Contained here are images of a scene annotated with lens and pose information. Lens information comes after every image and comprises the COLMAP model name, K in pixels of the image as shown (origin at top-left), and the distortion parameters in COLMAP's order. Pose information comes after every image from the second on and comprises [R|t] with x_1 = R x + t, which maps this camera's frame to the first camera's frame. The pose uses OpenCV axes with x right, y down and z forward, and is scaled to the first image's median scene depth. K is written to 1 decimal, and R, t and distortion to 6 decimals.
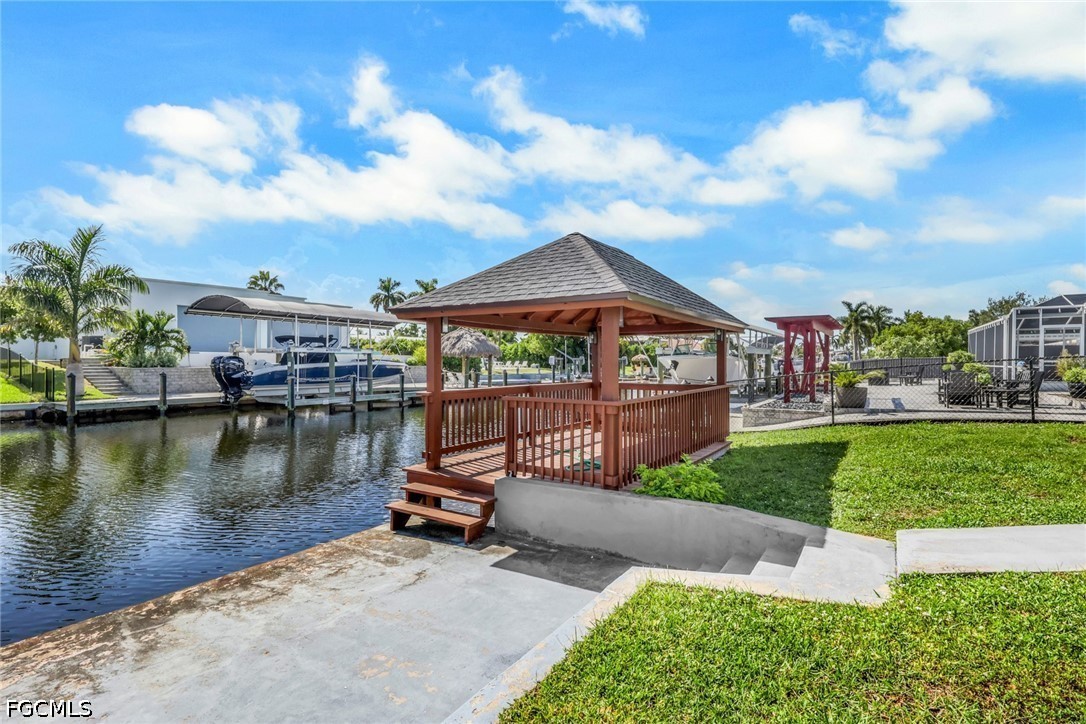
lens RADIAL K [[526.9, 0, 543.0], [0, 526.9, 362.0], [0, 0, 1]] dist [-0.000098, -0.000136]
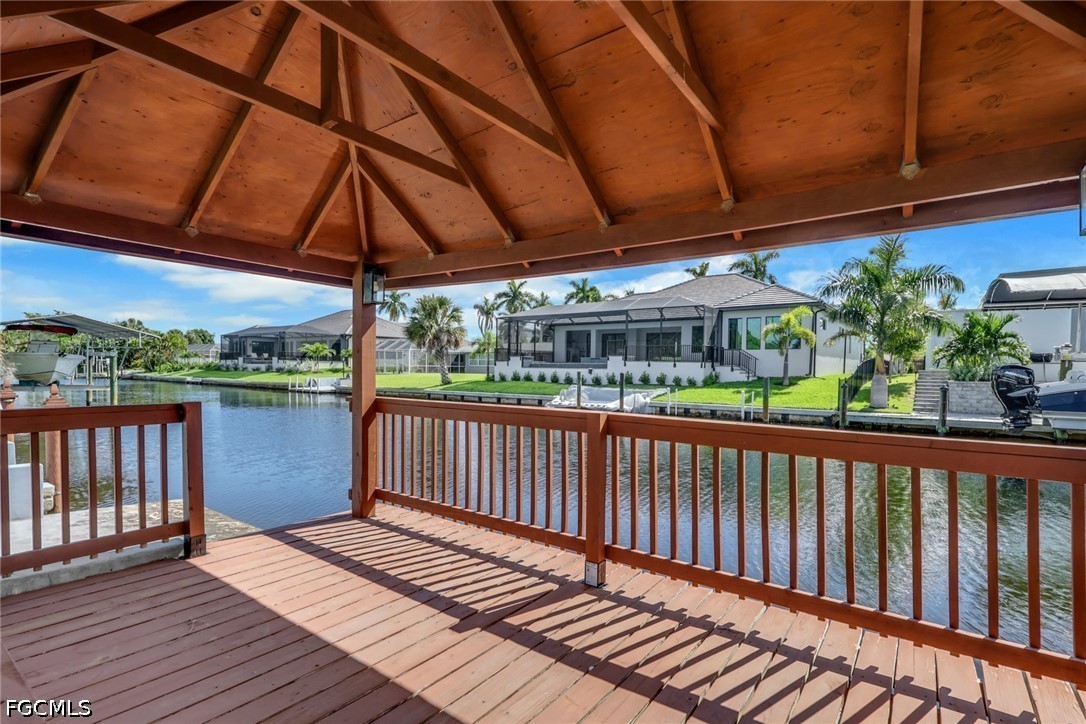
lens RADIAL K [[526.9, 0, 543.0], [0, 526.9, 362.0], [0, 0, 1]] dist [-0.000098, -0.000136]
pose [[-0.095884, -0.023190, -0.995122, 0.157270], [-0.012645, 0.999676, -0.022078, 0.007601], [0.995312, 0.010466, -0.096146, 0.458030]]
